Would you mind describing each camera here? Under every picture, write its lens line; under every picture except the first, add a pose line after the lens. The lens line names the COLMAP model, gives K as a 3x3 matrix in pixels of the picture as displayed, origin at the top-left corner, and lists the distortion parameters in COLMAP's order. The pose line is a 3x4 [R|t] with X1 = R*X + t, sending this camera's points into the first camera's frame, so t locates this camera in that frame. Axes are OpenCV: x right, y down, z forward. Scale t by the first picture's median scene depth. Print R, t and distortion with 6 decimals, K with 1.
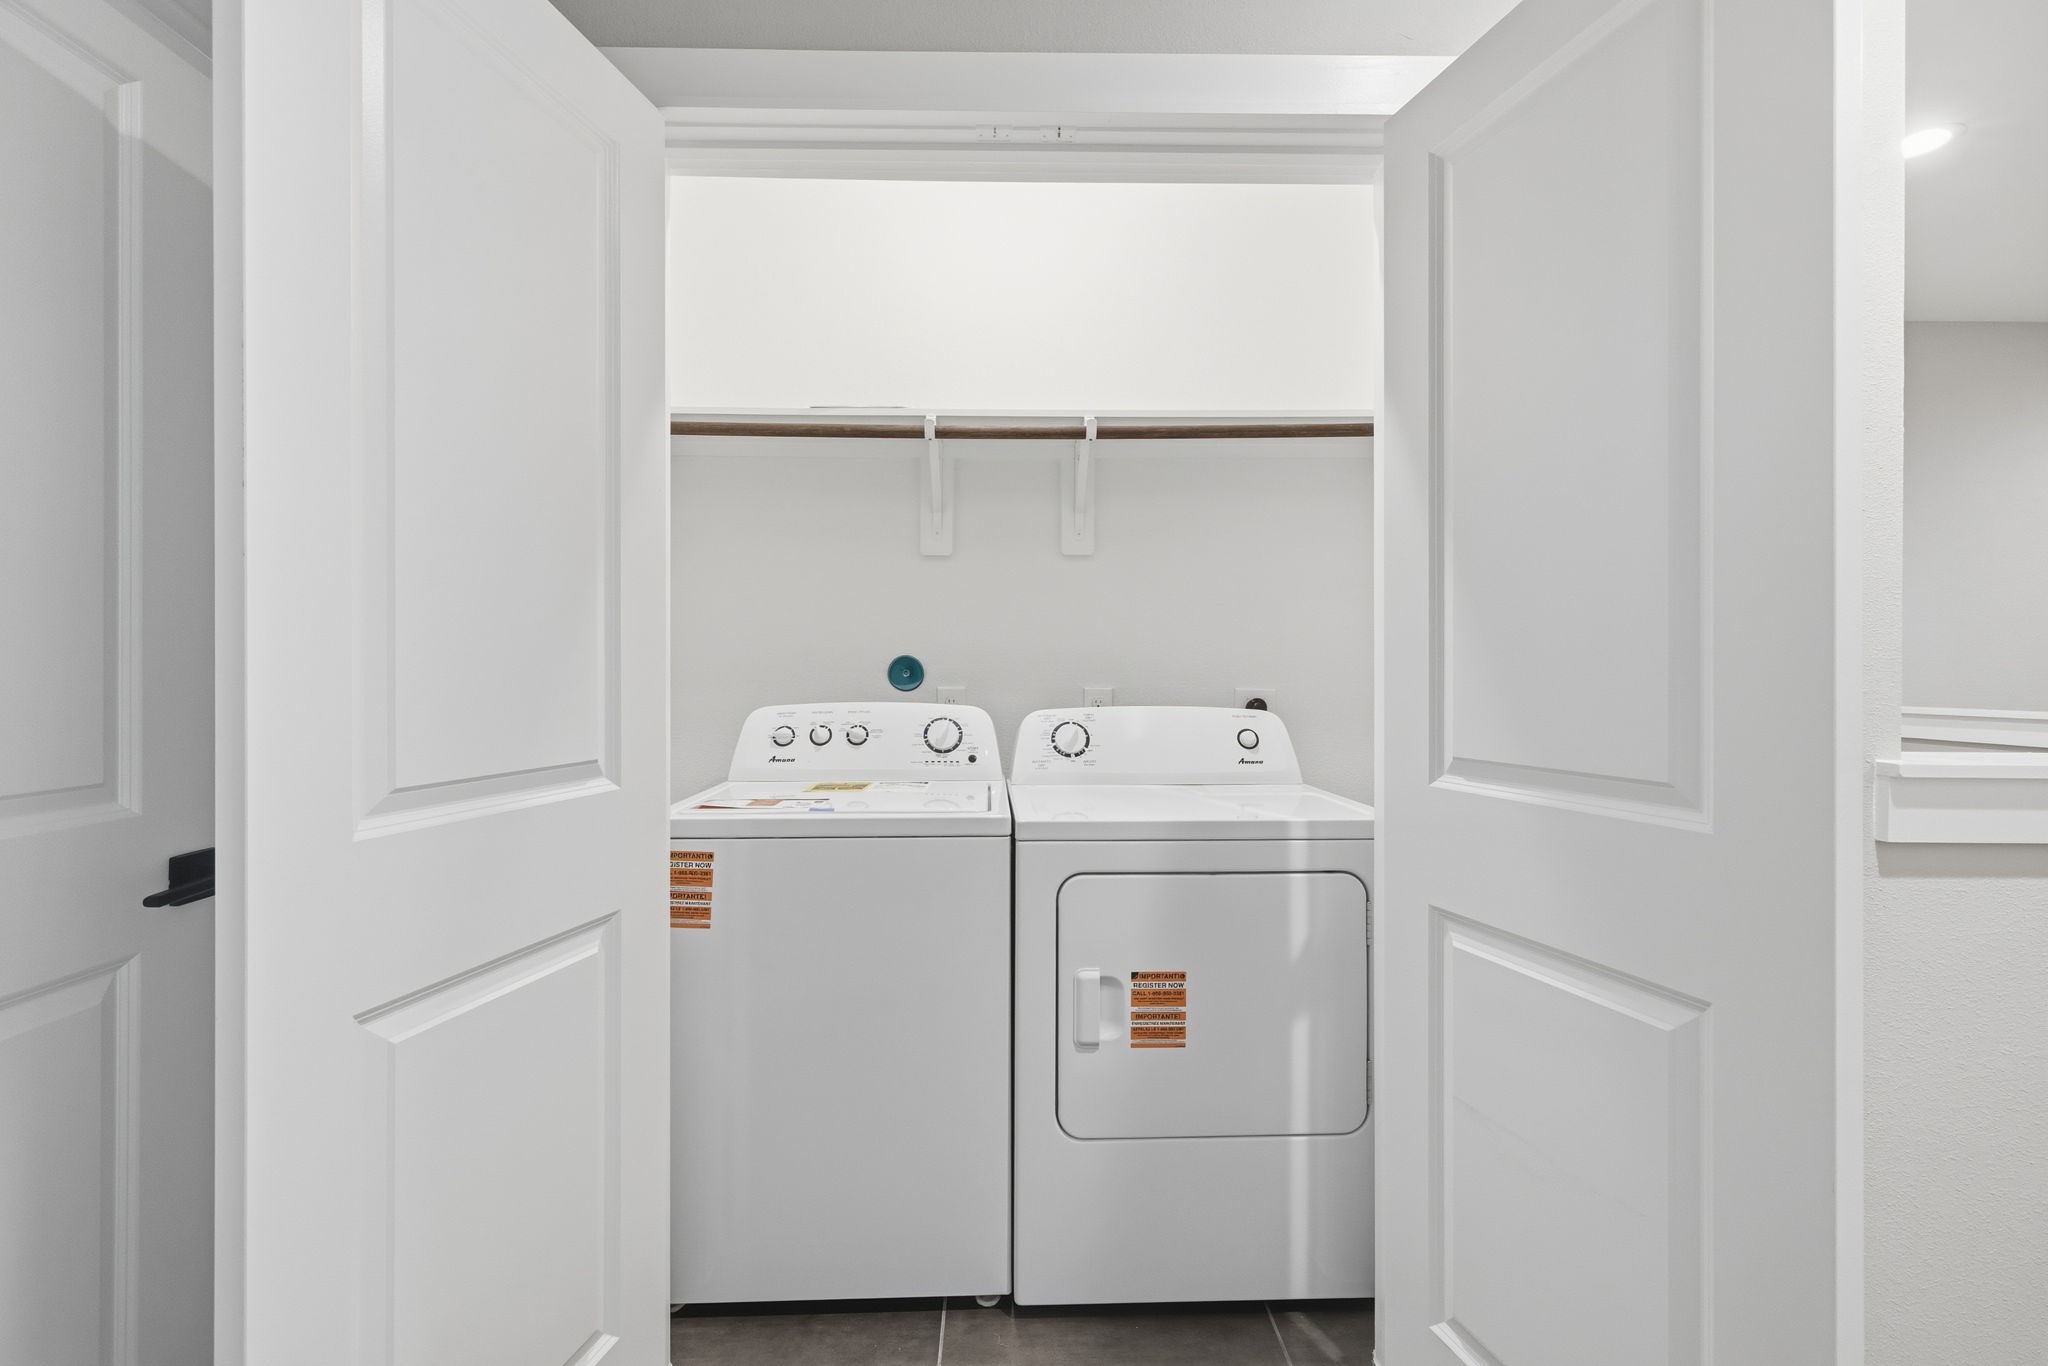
lens RADIAL K [[884.4, 0, 1021.9], [0, 884.4, 678.1], [0, 0, 1]] dist [0.007911, 0.000211]
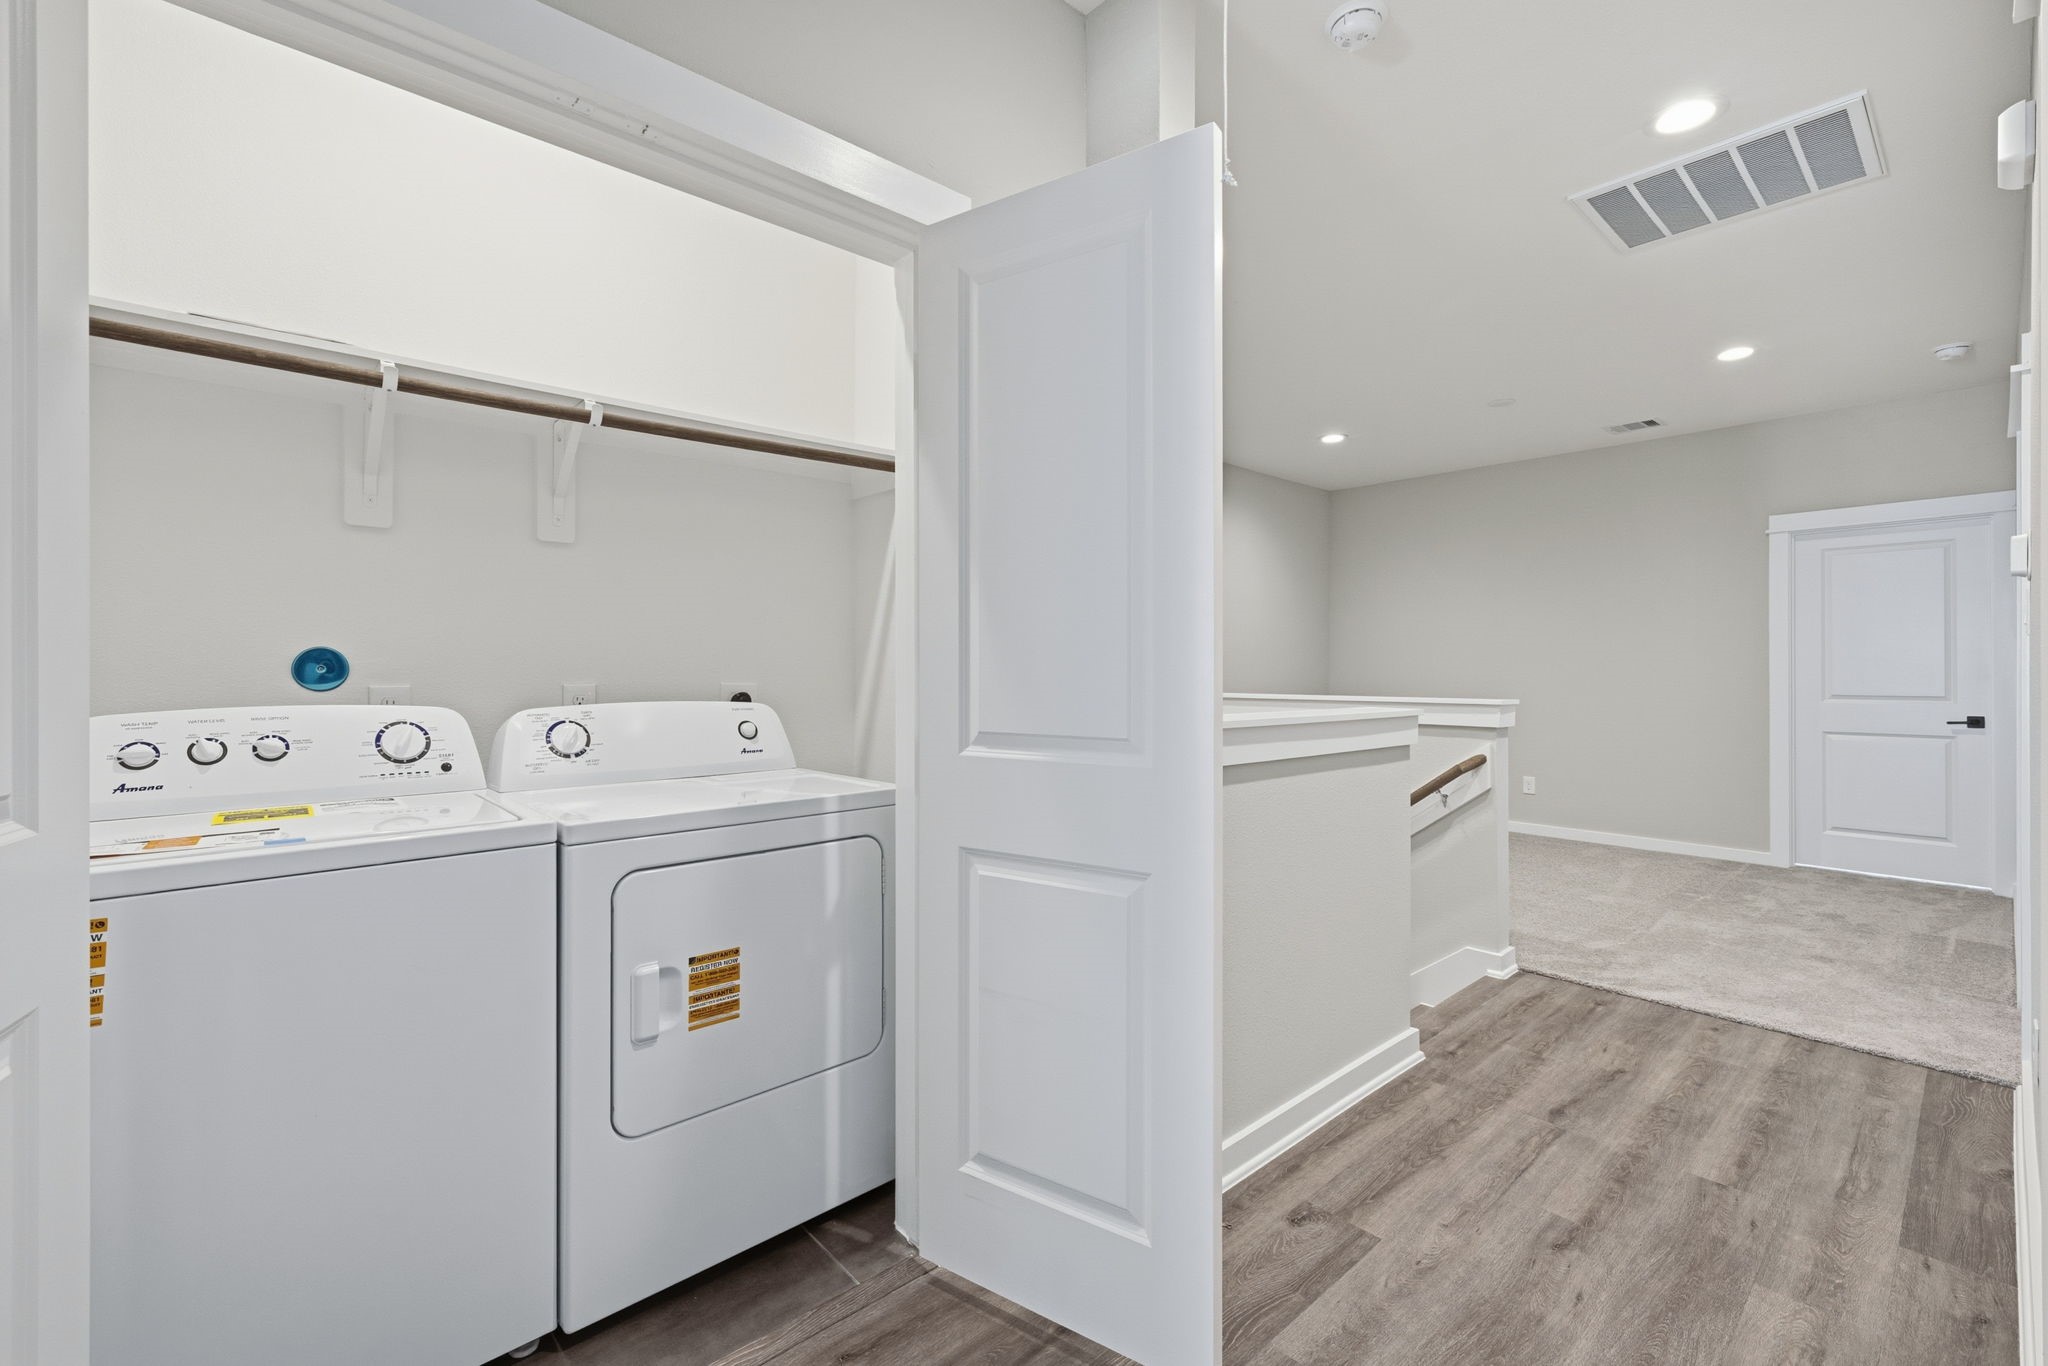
lens RADIAL K [[870.0, 0, 1015.5], [0, 870.0, 677.0], [0, 0, 1]] dist [0.001180, 0.000465]
pose [[0.758500, -0.006643, 0.651639, -0.242610], [0.004663, 0.999978, 0.004766, 0.001247], [-0.651656, -0.000577, 0.758514, -0.016722]]
